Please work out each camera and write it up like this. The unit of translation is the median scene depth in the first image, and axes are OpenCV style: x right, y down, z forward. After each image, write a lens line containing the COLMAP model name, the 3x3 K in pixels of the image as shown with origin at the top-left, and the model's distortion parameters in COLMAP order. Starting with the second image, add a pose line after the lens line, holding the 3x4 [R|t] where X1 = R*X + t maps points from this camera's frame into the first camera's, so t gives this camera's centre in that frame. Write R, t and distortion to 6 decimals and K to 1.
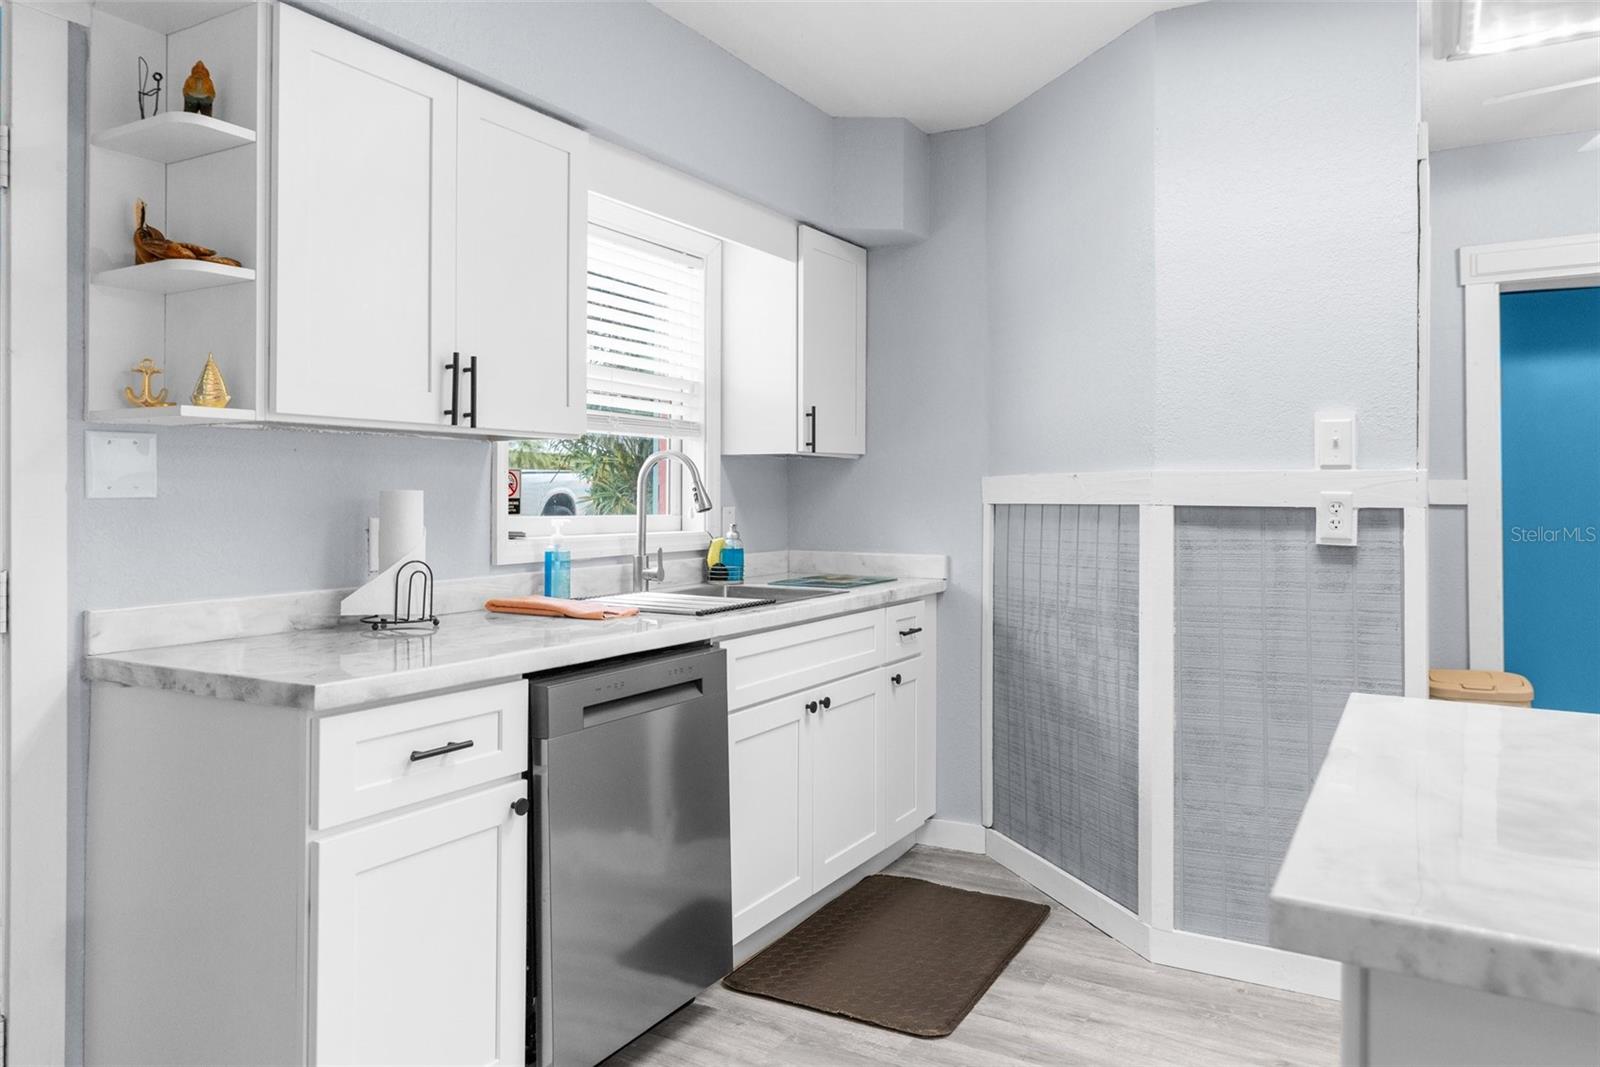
lens RADIAL K [[1101.6, 0, 807.9], [0, 1101.6, 475.1], [0, 0, 1]] dist [0.006296, 0.000870]
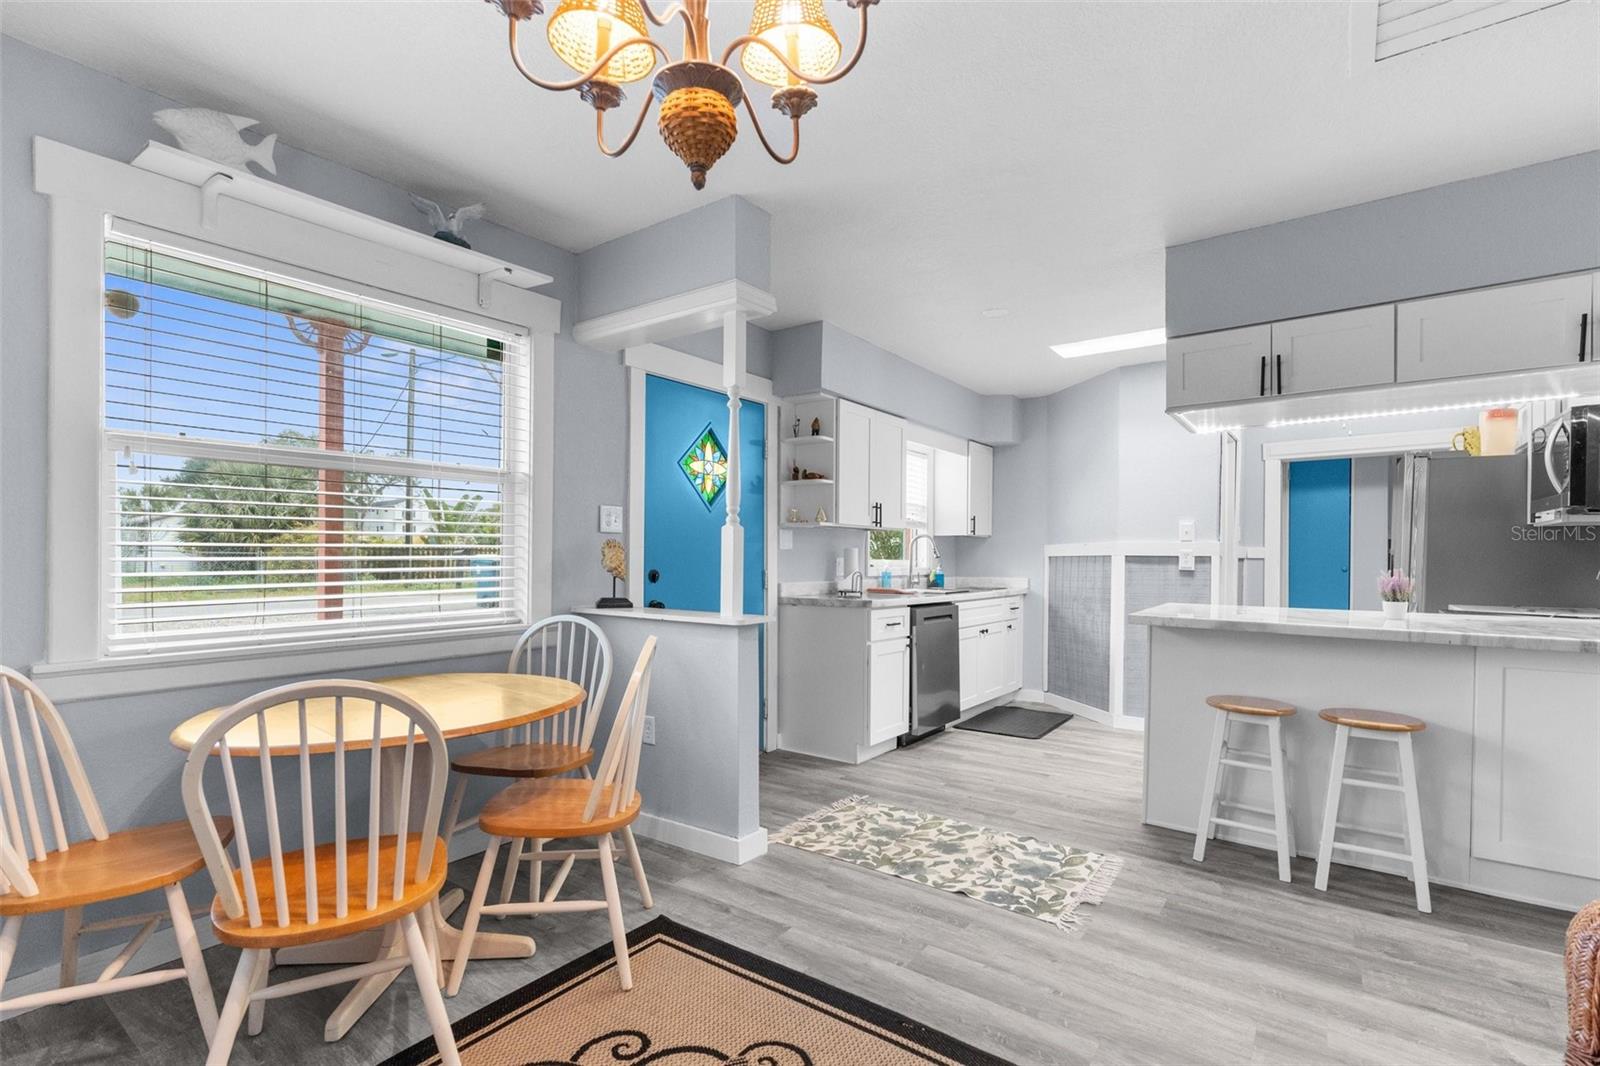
lens RADIAL K [[734.0, 0, 810.4], [0, 734.0, 563.1], [0, 0, 1]] dist [-0.002681, -0.000483]
pose [[0.994192, 0.004832, -0.107517, -0.226744], [-0.002552, 0.999769, 0.021336, 0.010156], [0.107595, -0.020938, 0.993974, -0.823038]]
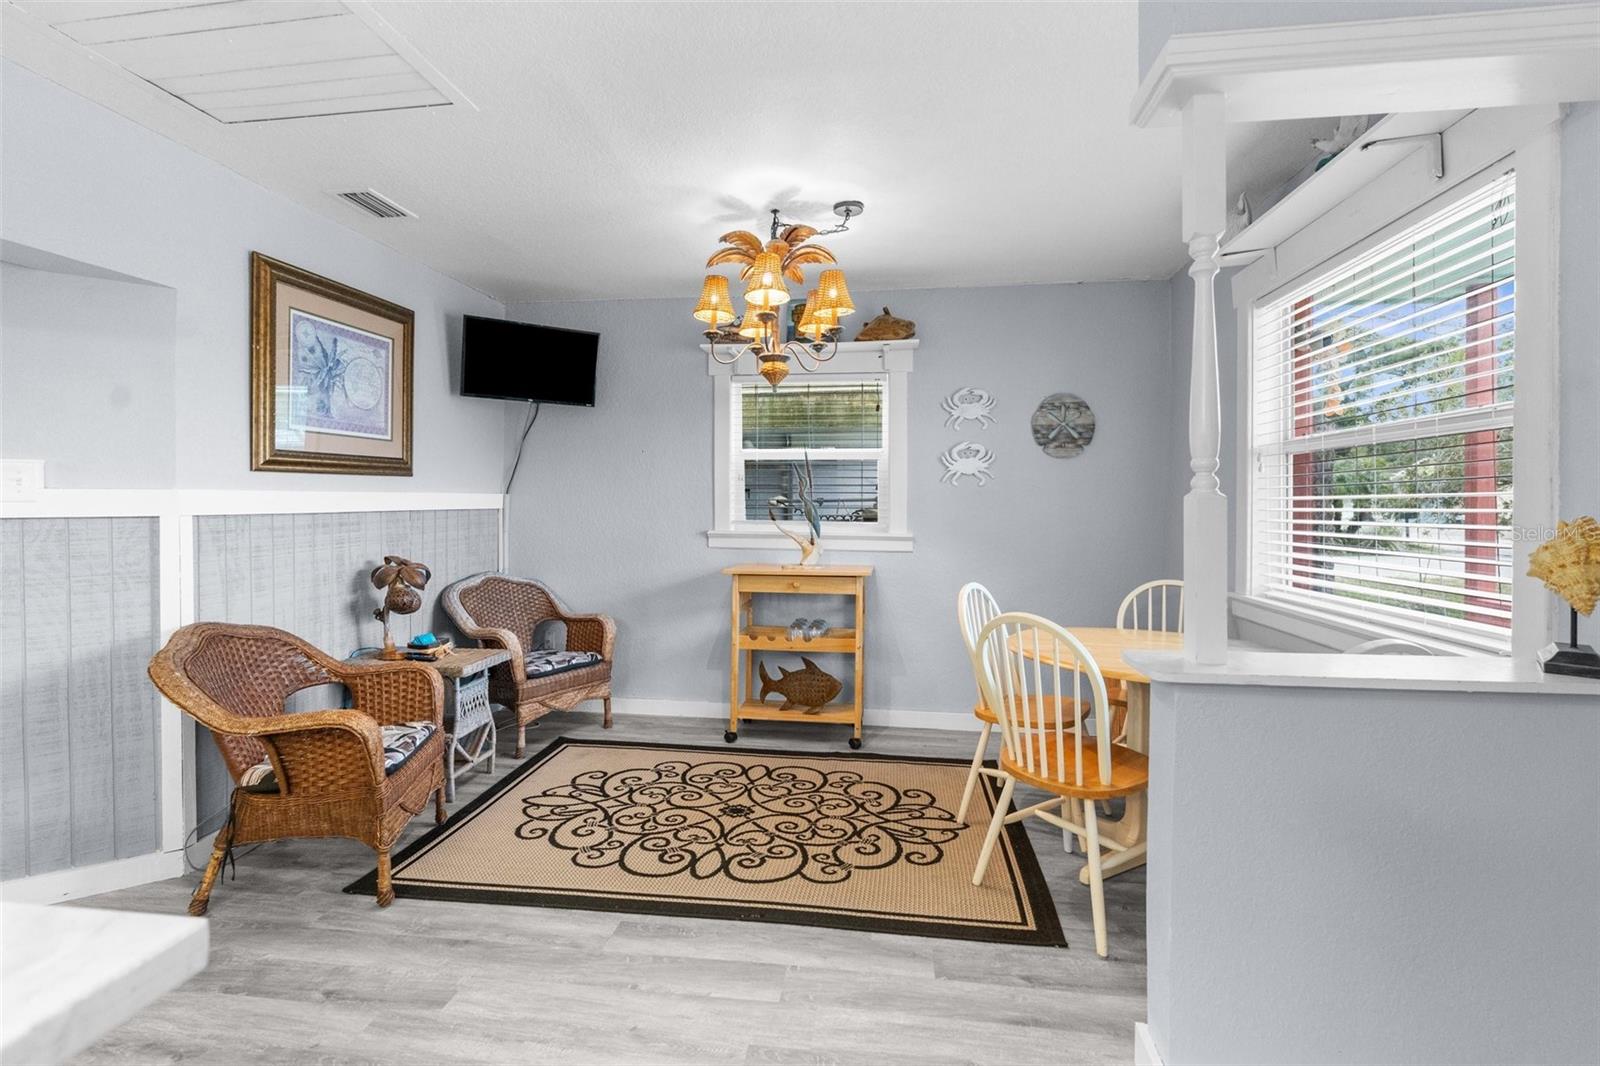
lens RADIAL K [[735.9, 0, 795.7], [0, 735.9, 509.5], [0, 0, 1]] dist [-0.009447, -0.000231]
pose [[-0.926946, 0.004807, -0.375164, 0.038261], [0.005076, 0.999987, 0.000272, -0.010470], [0.375160, -0.001652, -0.926958, 0.528362]]
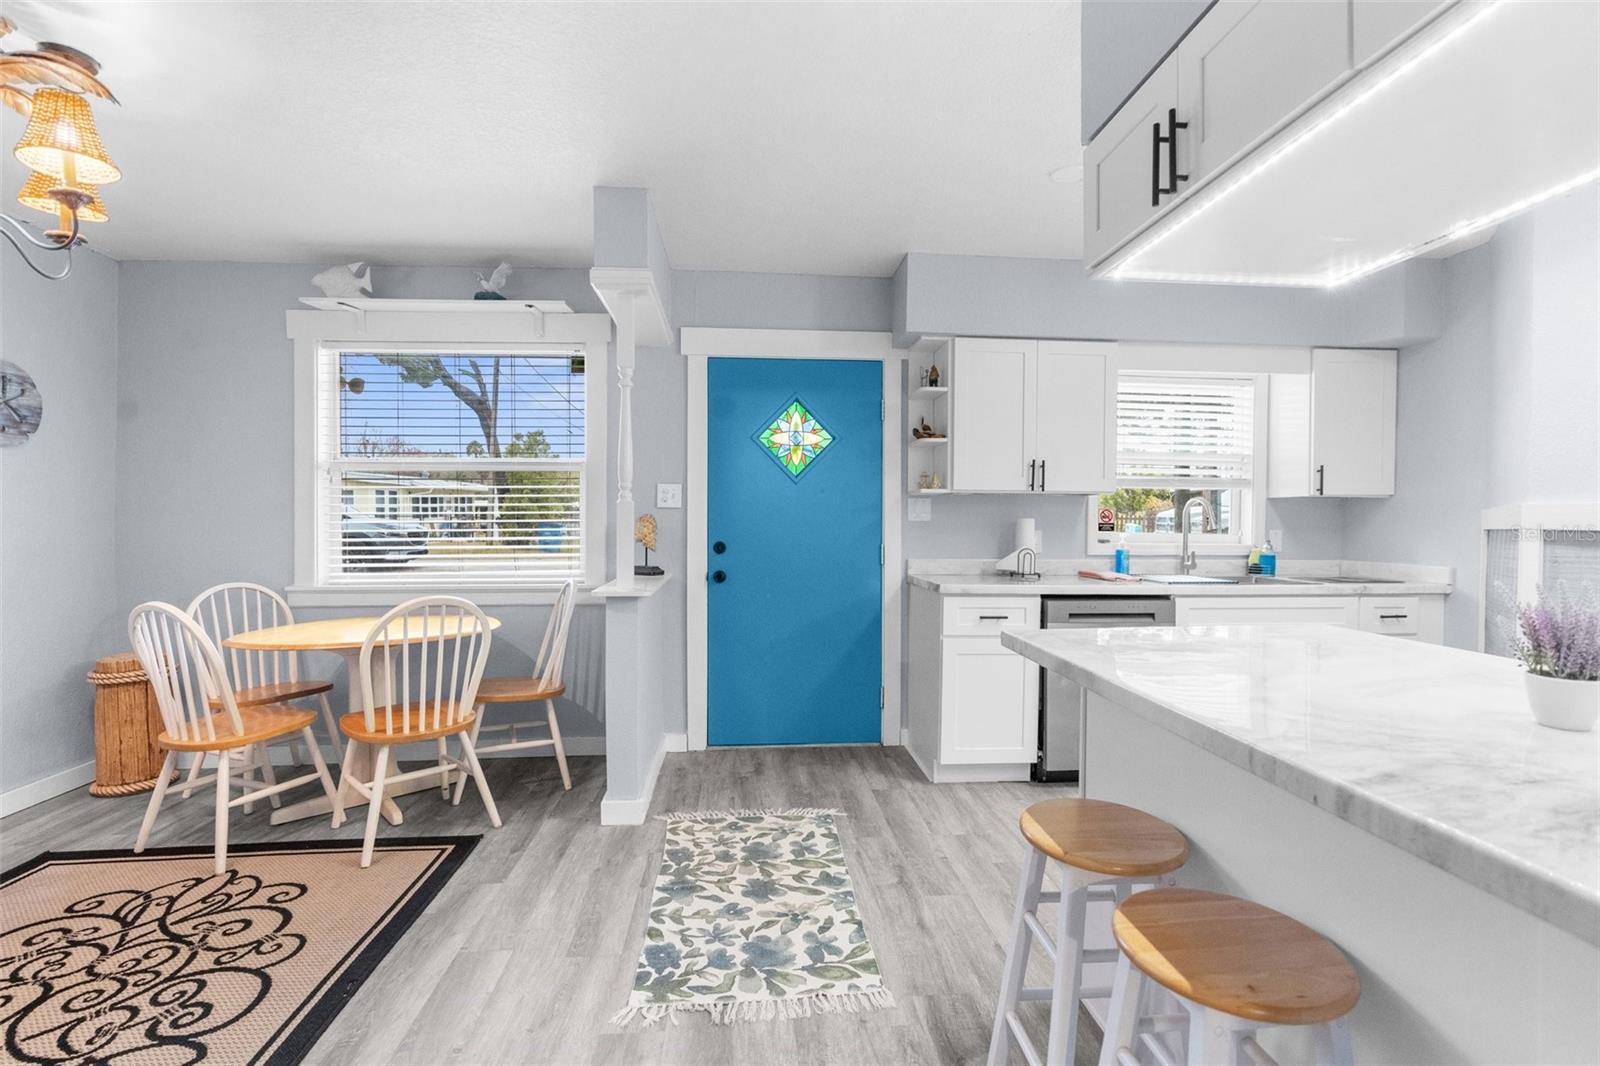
lens RADIAL K [[727.2, 0, 800.0], [0, 727.2, 533.0], [0, 0, 1]] dist [-0.003709, -0.000128]
pose [[0.568493, 0.014677, -0.822557, 0.539007], [0.008480, 0.999683, 0.023699, 0.003057], [0.822644, -0.020448, 0.568189, -0.231268]]
